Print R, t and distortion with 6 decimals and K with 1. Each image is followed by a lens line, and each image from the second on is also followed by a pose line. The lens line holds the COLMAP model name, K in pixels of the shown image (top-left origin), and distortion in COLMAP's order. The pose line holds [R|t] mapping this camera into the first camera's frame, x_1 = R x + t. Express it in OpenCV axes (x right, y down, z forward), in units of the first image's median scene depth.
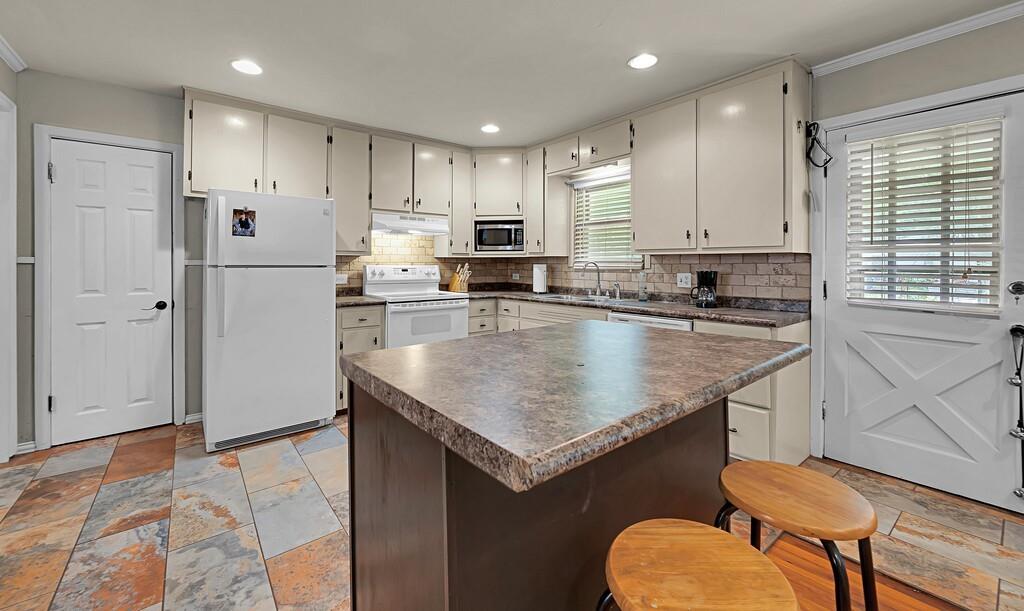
lens RADIAL K [[409.5, 0, 515.8], [0, 409.5, 262.3], [0, 0, 1]] dist [-0.000224, 0.000022]
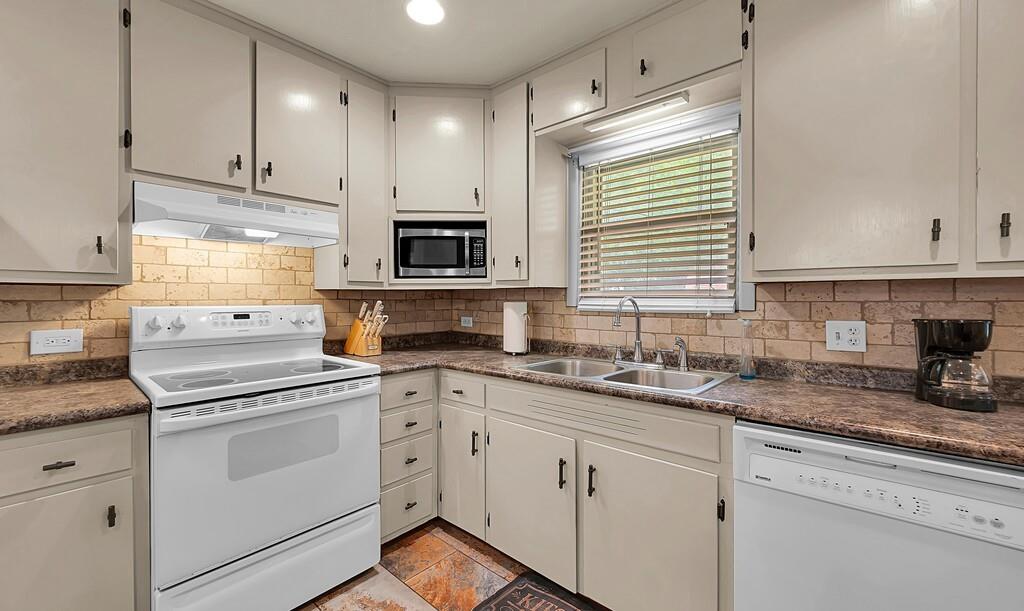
lens RADIAL K [[408.6, 0, 512.1], [0, 408.6, 298.4], [0, 0, 1]] dist [-0.000840, -0.000056]
pose [[0.985950, -0.004231, 0.166985, -0.039906], [0.003433, 0.999981, 0.005067, -0.002619], [-0.167003, -0.004422, 0.985946, 0.470015]]
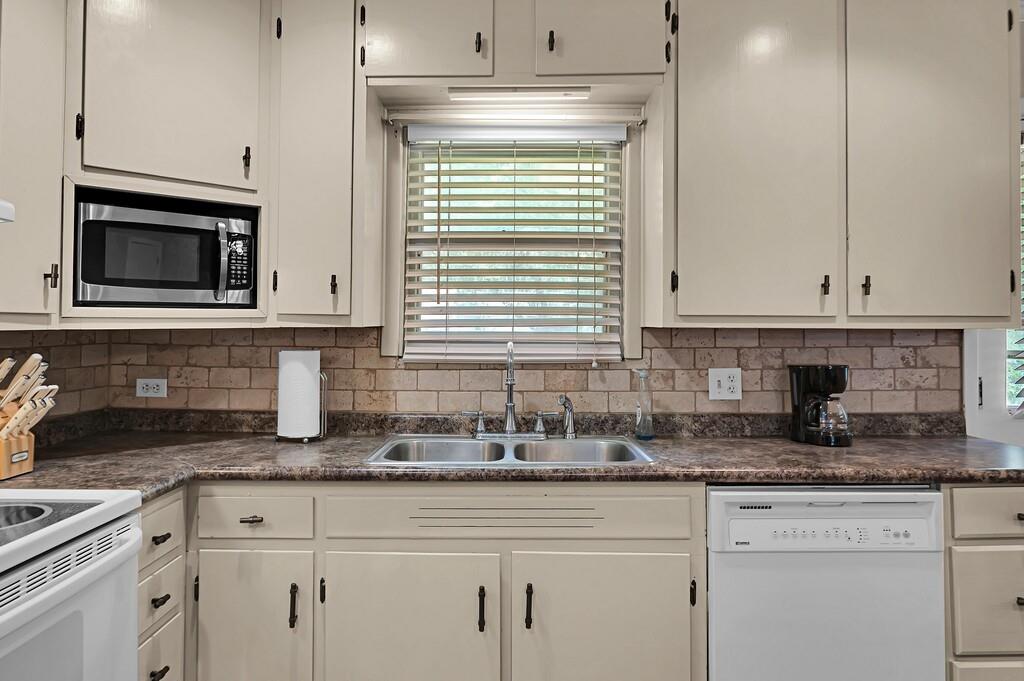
lens RADIAL K [[675.4, 0, 492.4], [0, 675.4, 311.2], [0, 0, 1]] dist [-0.003376, -0.001219]
pose [[0.653542, 0.017343, 0.756691, -0.257390], [-0.002920, 0.999788, -0.020393, -0.016155], [-0.756884, 0.011118, 0.653454, 0.555257]]
